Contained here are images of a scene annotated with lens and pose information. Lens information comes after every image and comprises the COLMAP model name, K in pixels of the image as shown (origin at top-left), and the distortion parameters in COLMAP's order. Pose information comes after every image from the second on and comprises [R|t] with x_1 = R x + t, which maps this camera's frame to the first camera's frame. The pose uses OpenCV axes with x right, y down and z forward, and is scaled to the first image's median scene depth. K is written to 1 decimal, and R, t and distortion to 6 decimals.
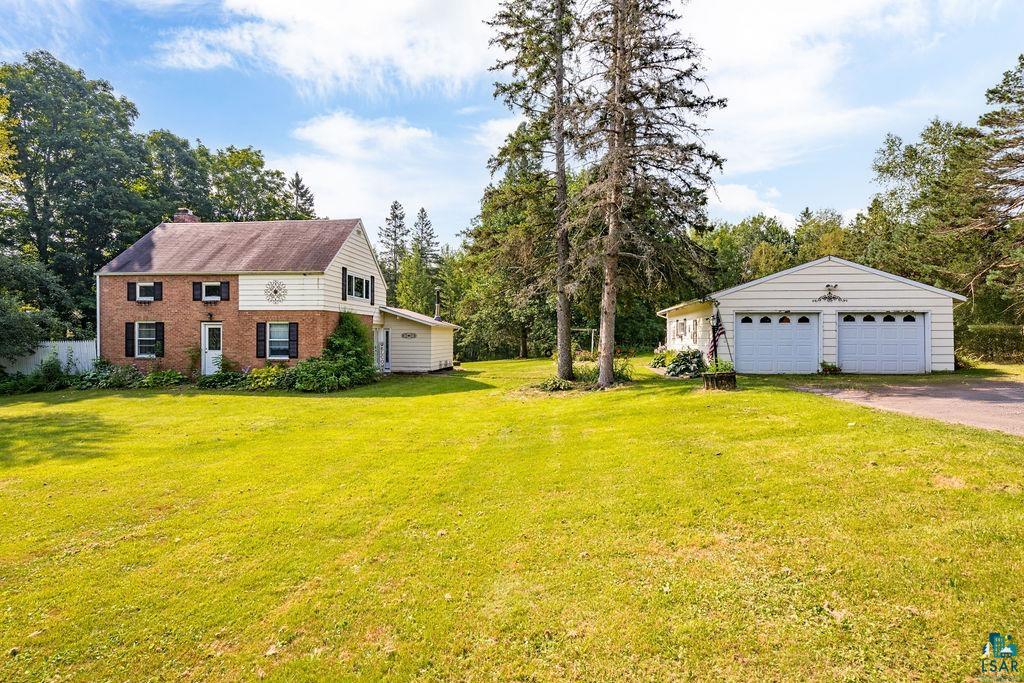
lens RADIAL K [[492.2, 0, 512.0], [0, 492.2, 332.6], [0, 0, 1]] dist [0.000714, -0.000983]
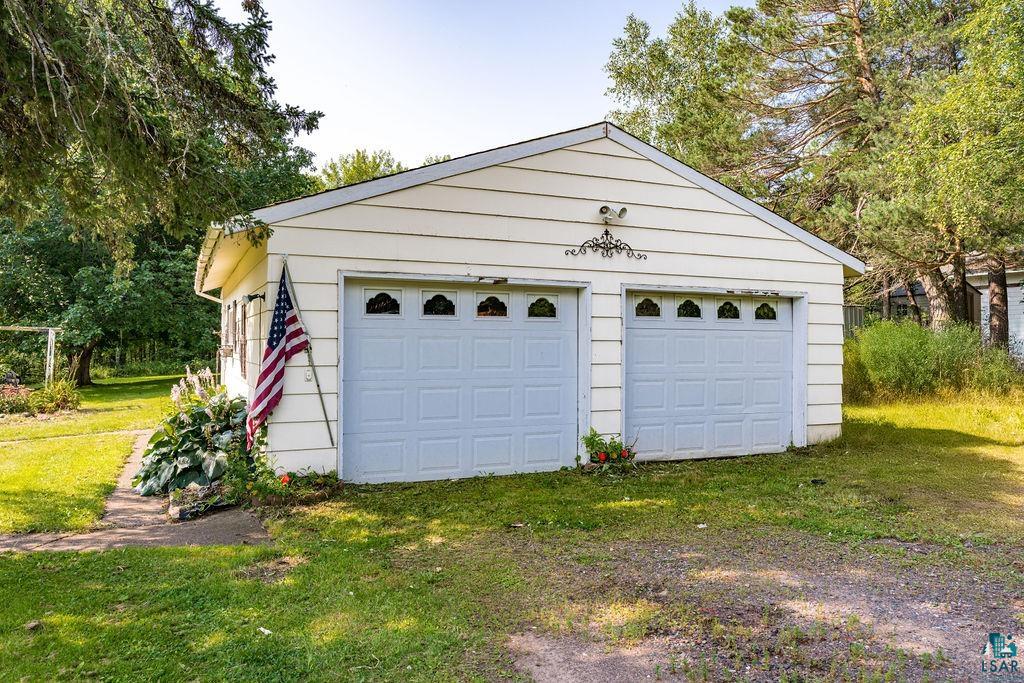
lens RADIAL K [[712.3, 0, 511.4], [0, 712.3, 340.1], [0, 0, 1]] dist [-0.003062, -0.000430]
pose [[0.848973, 0.004813, 0.528414, 0.189557], [-0.009587, 0.999934, 0.006295, -0.004333], [-0.528349, -0.010410, 0.848964, 0.355928]]
